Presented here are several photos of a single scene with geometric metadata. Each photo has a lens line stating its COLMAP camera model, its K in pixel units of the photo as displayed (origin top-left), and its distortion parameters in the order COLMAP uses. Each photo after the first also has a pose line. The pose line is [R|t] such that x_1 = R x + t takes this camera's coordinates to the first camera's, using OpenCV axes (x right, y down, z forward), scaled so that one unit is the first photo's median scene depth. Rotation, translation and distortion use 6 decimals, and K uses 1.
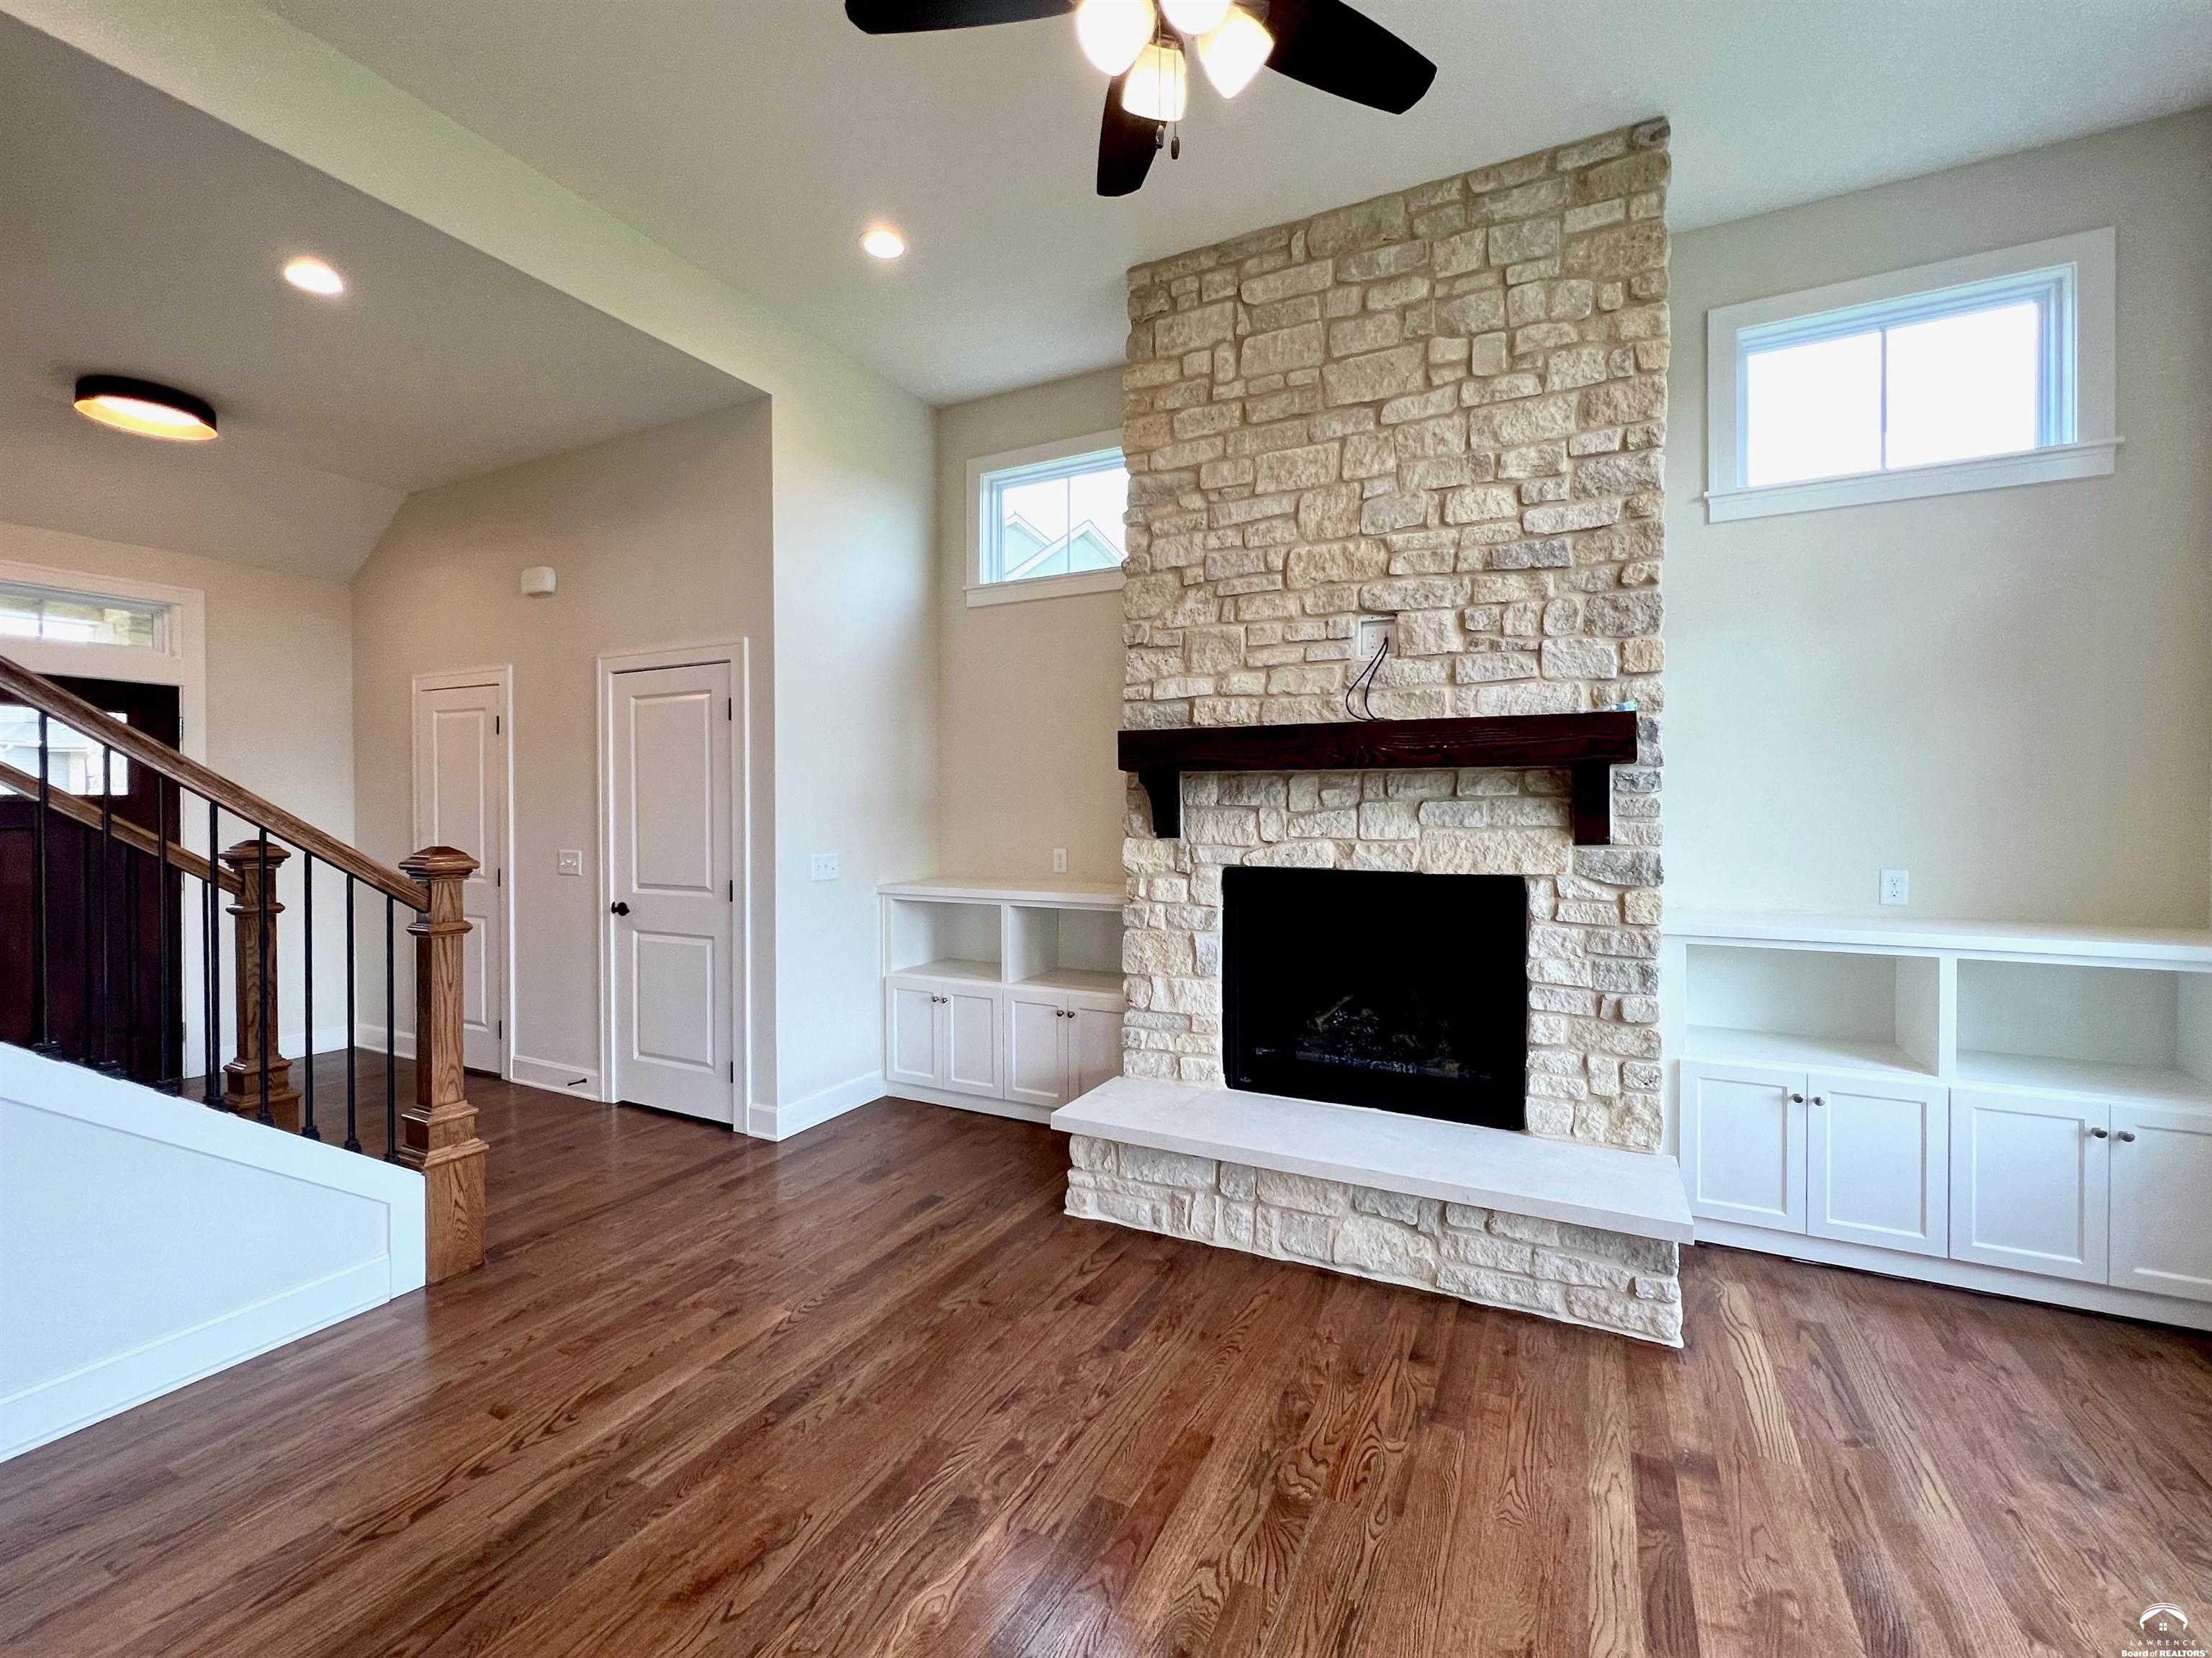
lens RADIAL K [[914.1, 0, 1109.6], [0, 914.1, 819.4], [0, 0, 1]] dist [-0.002793, -0.000410]
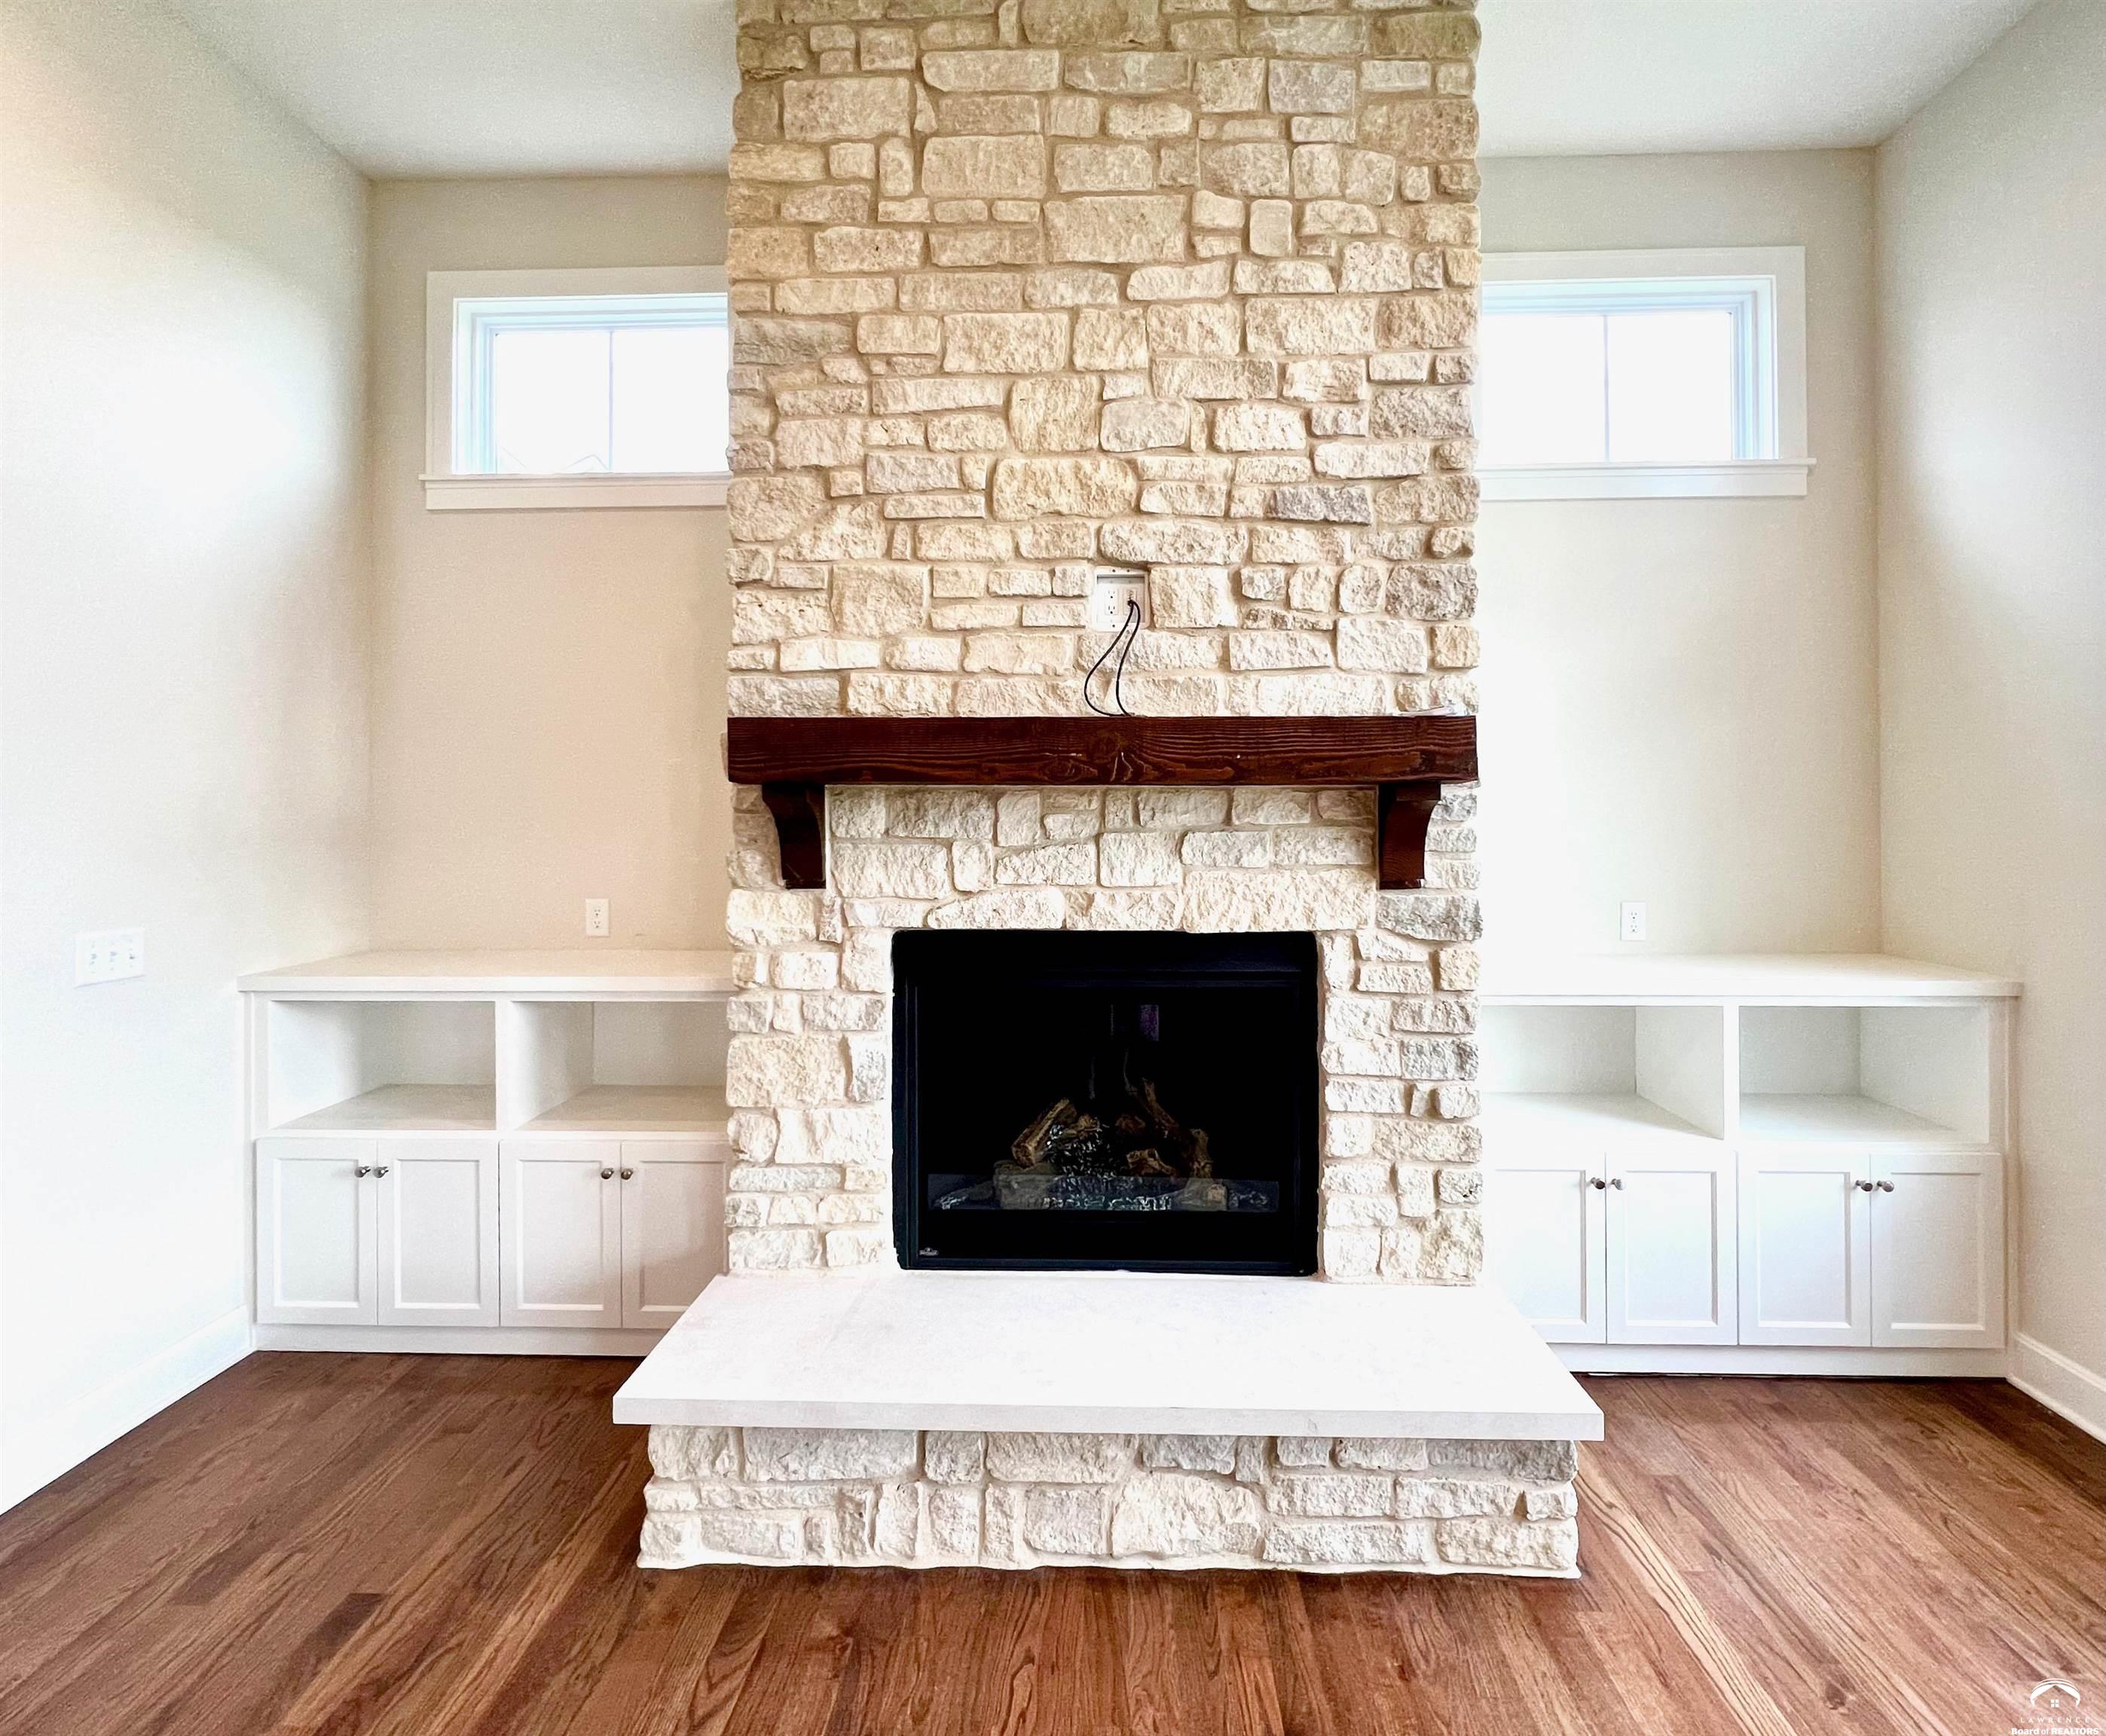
lens RADIAL K [[997.6, 0, 1070.2], [0, 997.6, 808.0], [0, 0, 1]] dist [-0.003057, -0.000011]
pose [[0.908422, 0.000929, 0.418054, -0.067901], [0.007094, 0.999819, -0.017636, -0.025722], [-0.417995, 0.018987, 0.908251, 0.337110]]
